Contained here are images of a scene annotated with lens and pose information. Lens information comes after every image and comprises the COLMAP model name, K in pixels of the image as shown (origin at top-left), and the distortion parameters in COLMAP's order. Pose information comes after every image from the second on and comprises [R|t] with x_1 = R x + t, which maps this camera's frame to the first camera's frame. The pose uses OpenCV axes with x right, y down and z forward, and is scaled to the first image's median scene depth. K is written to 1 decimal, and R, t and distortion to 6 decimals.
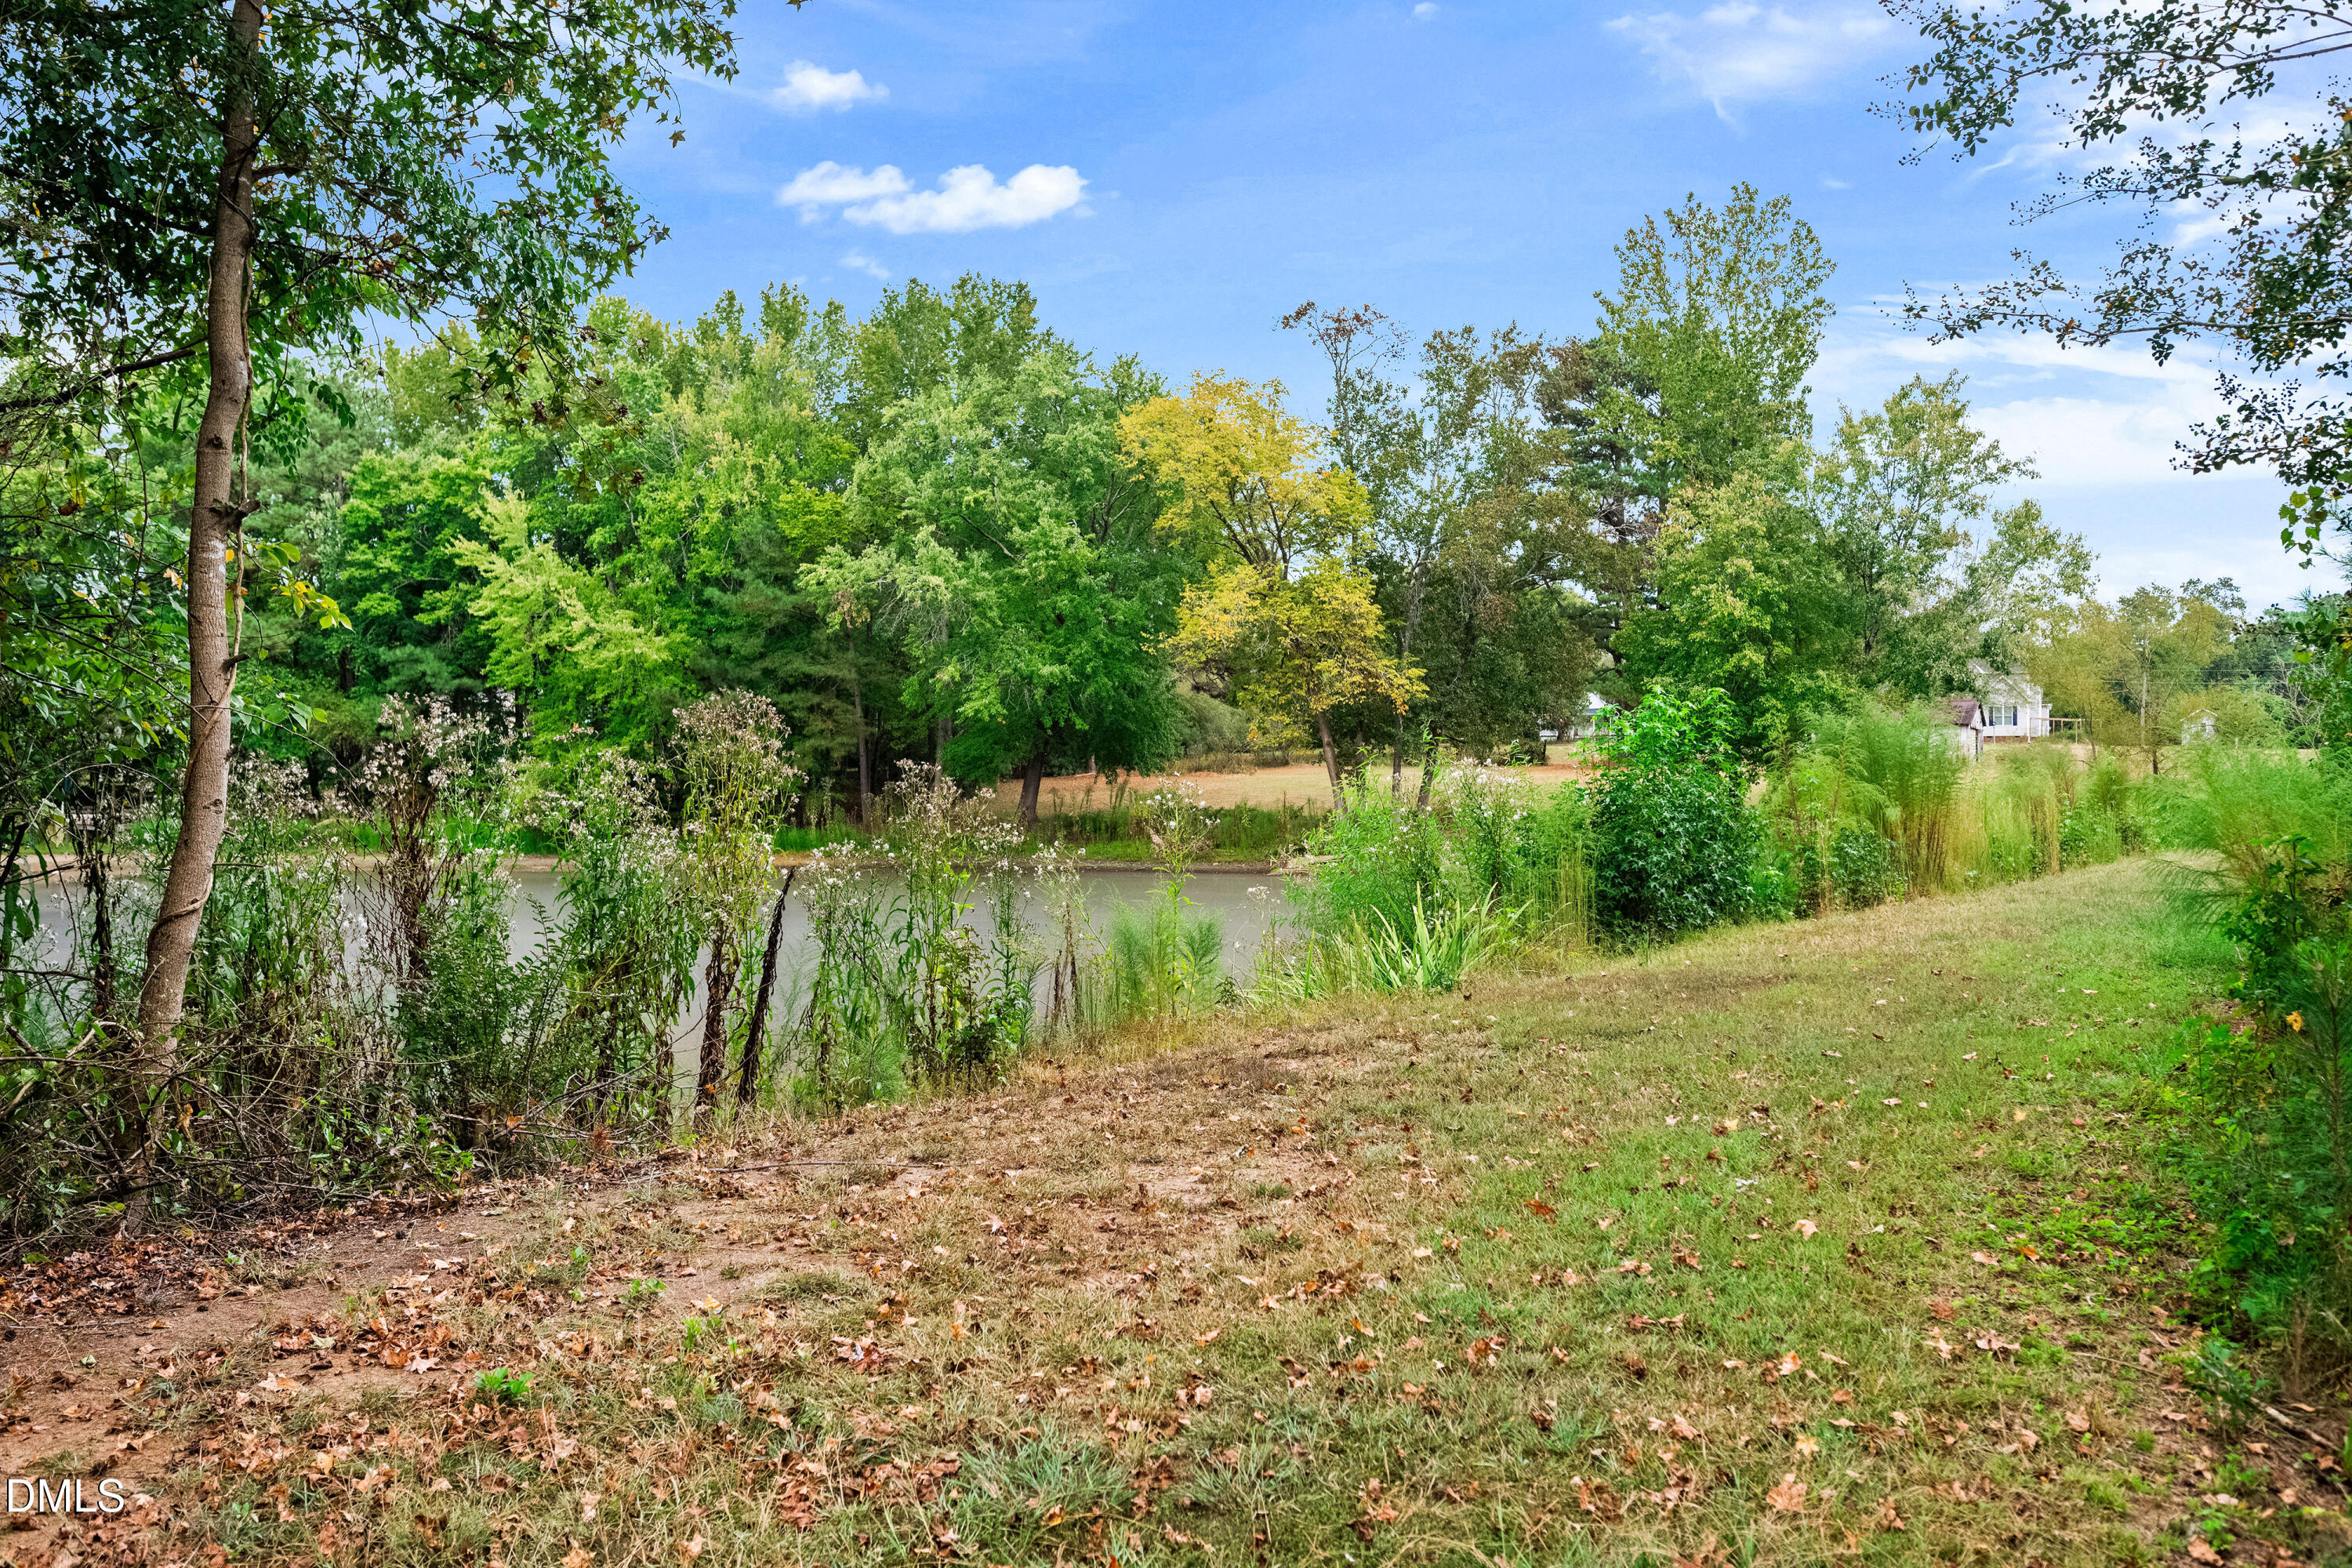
lens RADIAL K [[2261.8, 0, 1173.0], [0, 2261.8, 760.3], [0, 0, 1]] dist [0.009572, 0.002221]
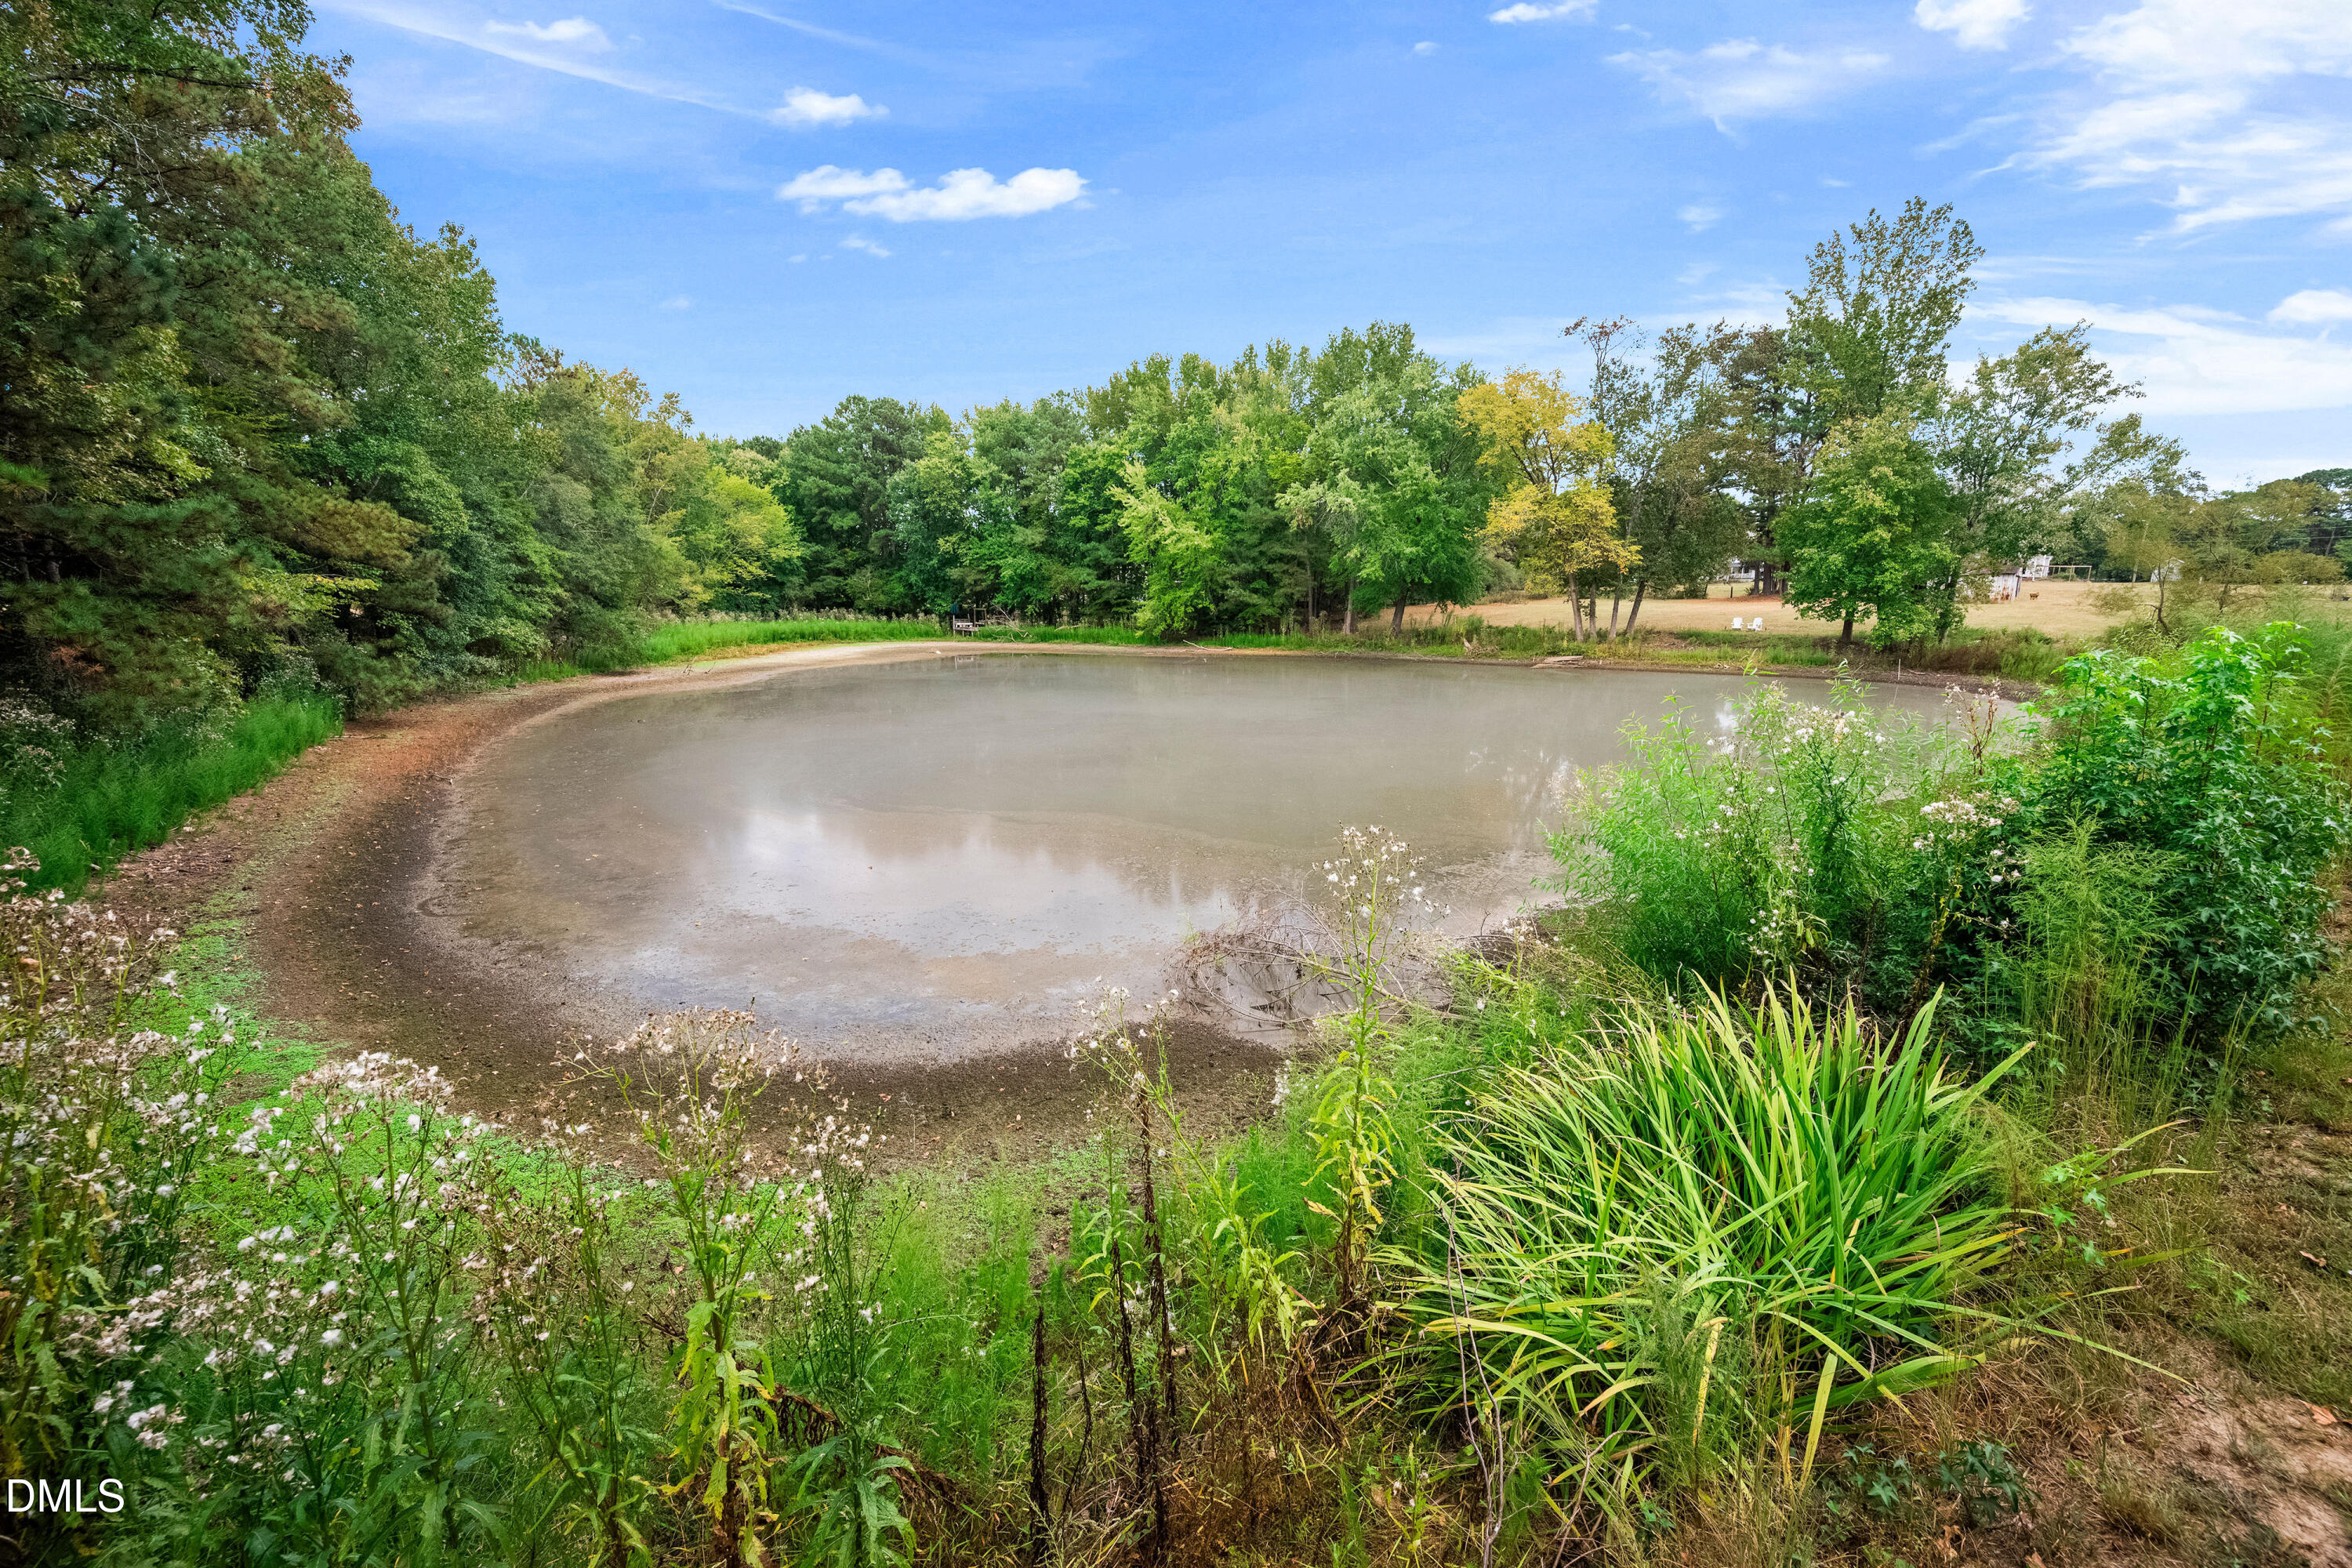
lens RADIAL K [[914.0, 0, 1175.3], [0, 914.0, 778.1], [0, 0, 1]] dist [0.000807, -0.000192]
pose [[0.947952, 0.060878, -0.312540, 0.006137], [0.006569, 0.977605, 0.210345, -0.014818], [0.318346, -0.201450, 0.926323, 0.203697]]
